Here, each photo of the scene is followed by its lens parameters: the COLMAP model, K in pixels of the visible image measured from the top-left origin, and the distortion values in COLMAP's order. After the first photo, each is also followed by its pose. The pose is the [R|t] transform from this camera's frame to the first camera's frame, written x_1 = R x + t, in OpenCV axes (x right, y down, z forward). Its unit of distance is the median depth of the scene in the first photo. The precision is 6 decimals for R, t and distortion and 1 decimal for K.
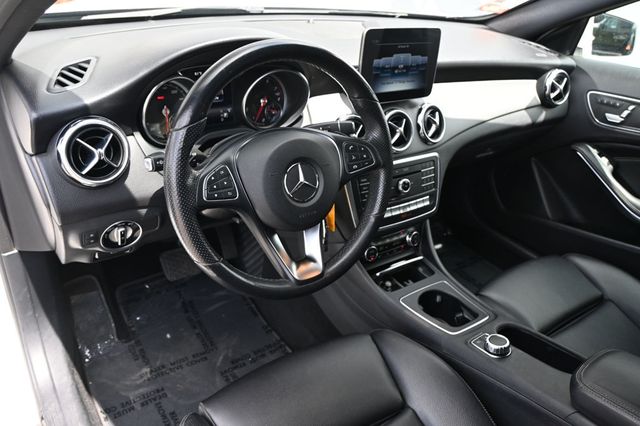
lens RADIAL K [[497.6, 0, 320.0], [0, 497.6, 213.0], [0, 0, 1]] dist [0.001262, -0.001400]
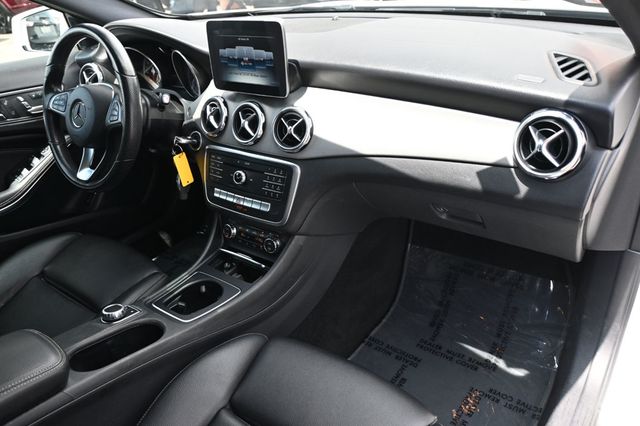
lens RADIAL K [[497.6, 0, 320.0], [0, 497.6, 213.0], [0, 0, 1]] dist [0.001262, -0.001400]
pose [[0.298251, 0.339929, -0.891905, 1.214072], [-0.360371, 0.905377, 0.224556, -0.292170], [0.883843, 0.254443, 0.392530, 0.814138]]
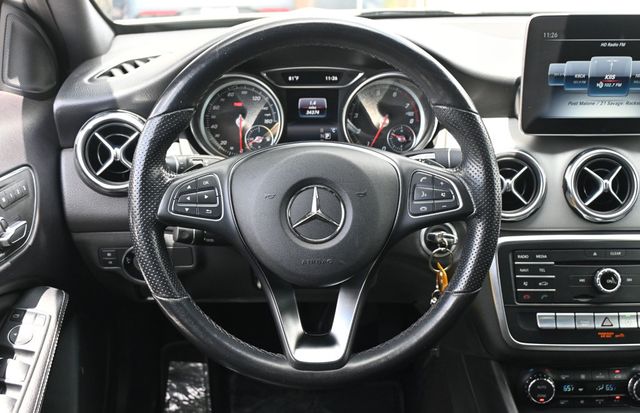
lens RADIAL K [[755.1, 0, 320.0], [0, 755.1, 206.5], [0, 0, 1]] dist [-0.000089, -0.007009]
pose [[0.822046, 0.098028, -0.560920, 0.399024], [-0.204466, 0.970190, -0.130097, 0.045122], [0.531446, 0.221635, 0.817584, 0.107821]]
